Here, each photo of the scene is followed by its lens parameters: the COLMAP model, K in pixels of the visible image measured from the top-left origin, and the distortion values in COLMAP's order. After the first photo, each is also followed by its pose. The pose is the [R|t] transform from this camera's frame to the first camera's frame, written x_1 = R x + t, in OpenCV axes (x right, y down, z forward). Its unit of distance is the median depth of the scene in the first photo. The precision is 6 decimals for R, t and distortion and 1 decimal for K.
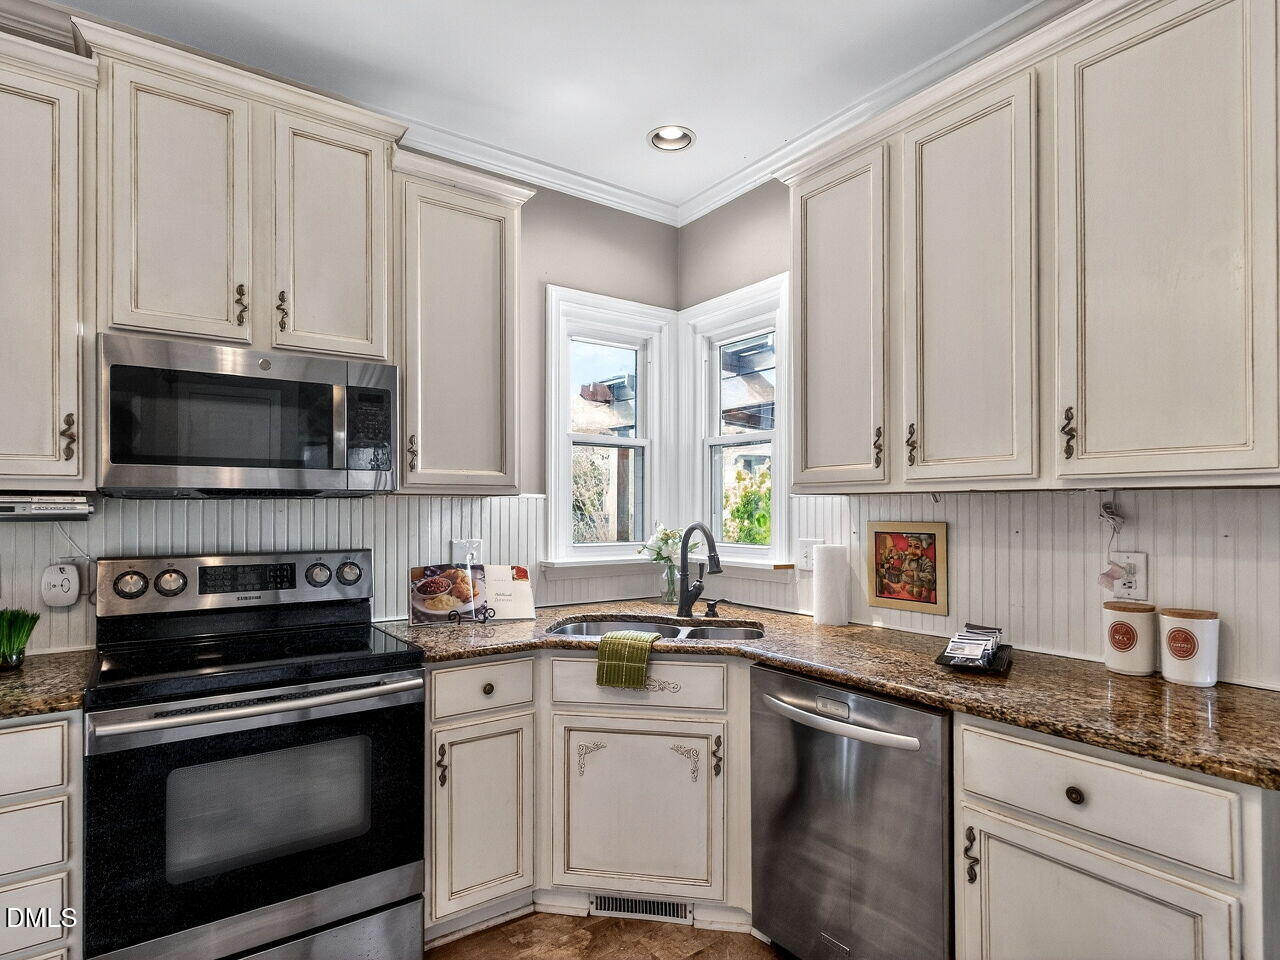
lens RADIAL K [[692.3, 0, 643.1], [0, 692.3, 504.2], [0, 0, 1]] dist [0.001141, 0.000778]
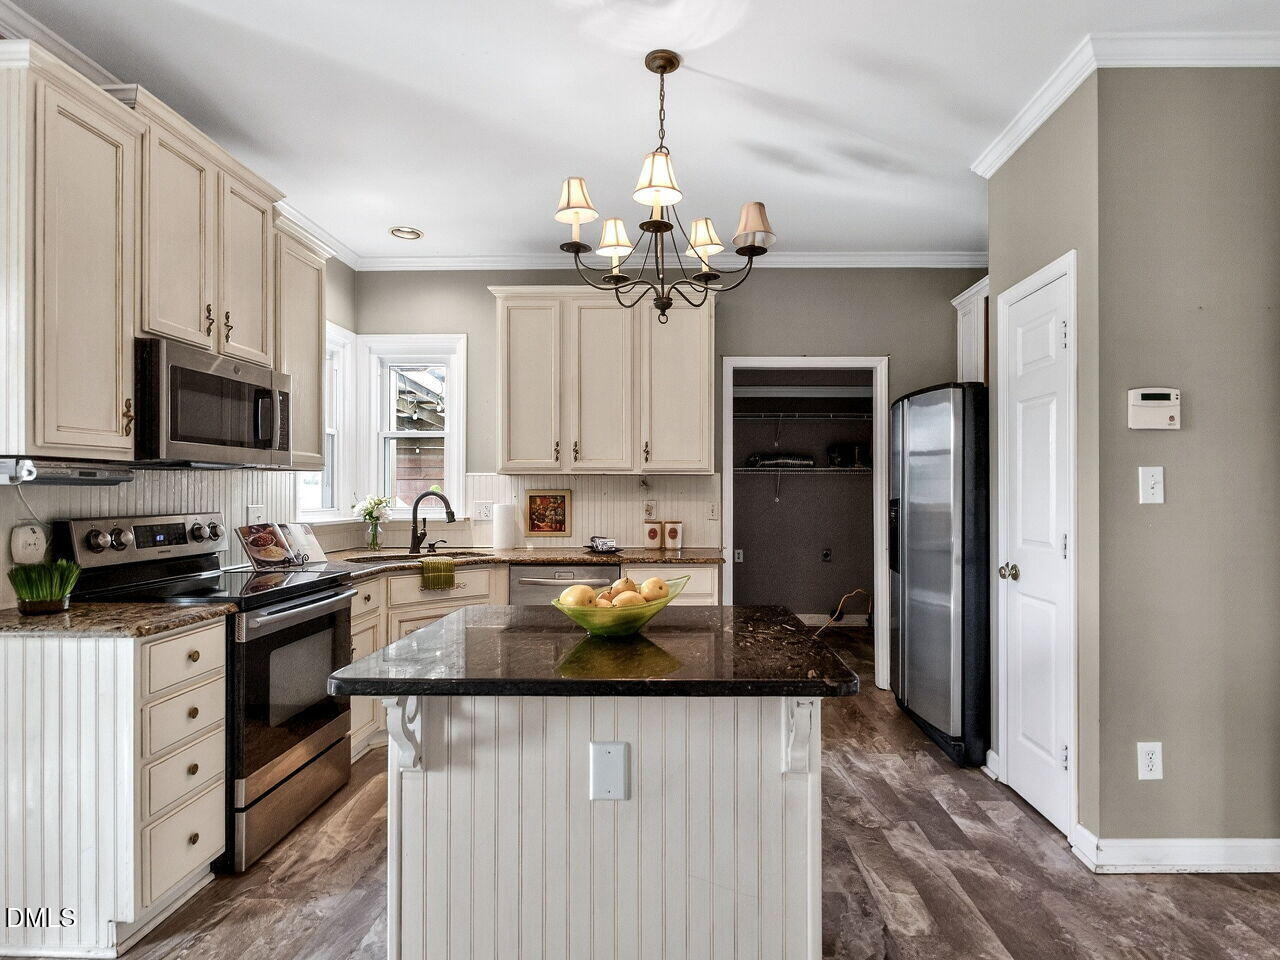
lens RADIAL K [[705.0, 0, 674.2], [0, 705.0, 485.6], [0, 0, 1]] dist [-0.001794, -0.002054]
pose [[0.590528, 0.005882, 0.806995, -1.068729], [-0.004929, 0.999981, -0.003682, 0.021181], [-0.807002, -0.001804, 0.590546, -0.455613]]
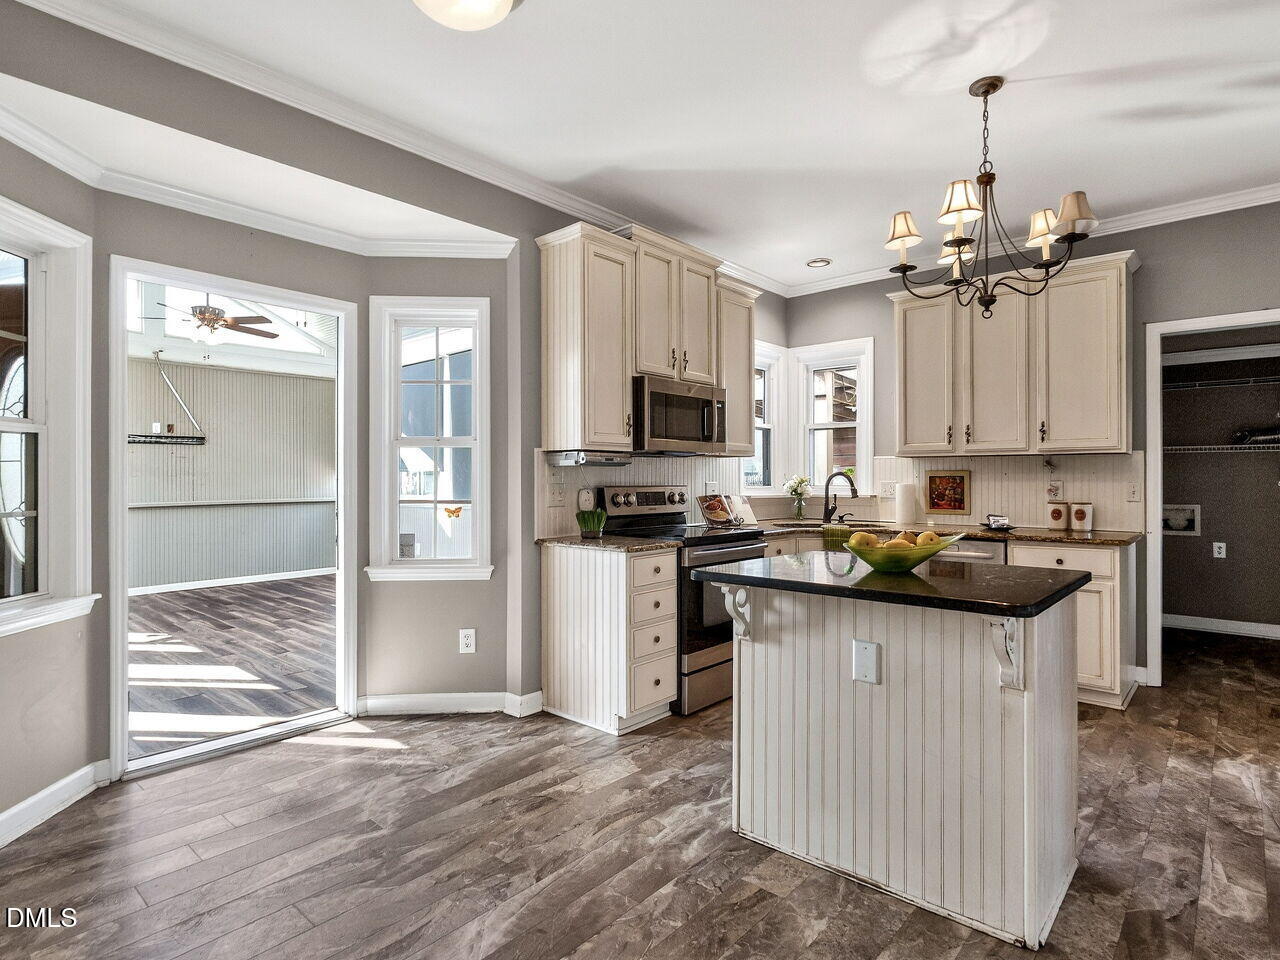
lens RADIAL K [[693.6, 0, 639.3], [0, 693.6, 475.0], [0, 0, 1]] dist [-0.000025, -0.000534]
pose [[0.974081, 0.001533, 0.226196, -1.067461], [-0.001601, 0.999999, 0.000119, 0.043050], [-0.226195, -0.000478, 0.974082, -0.867447]]
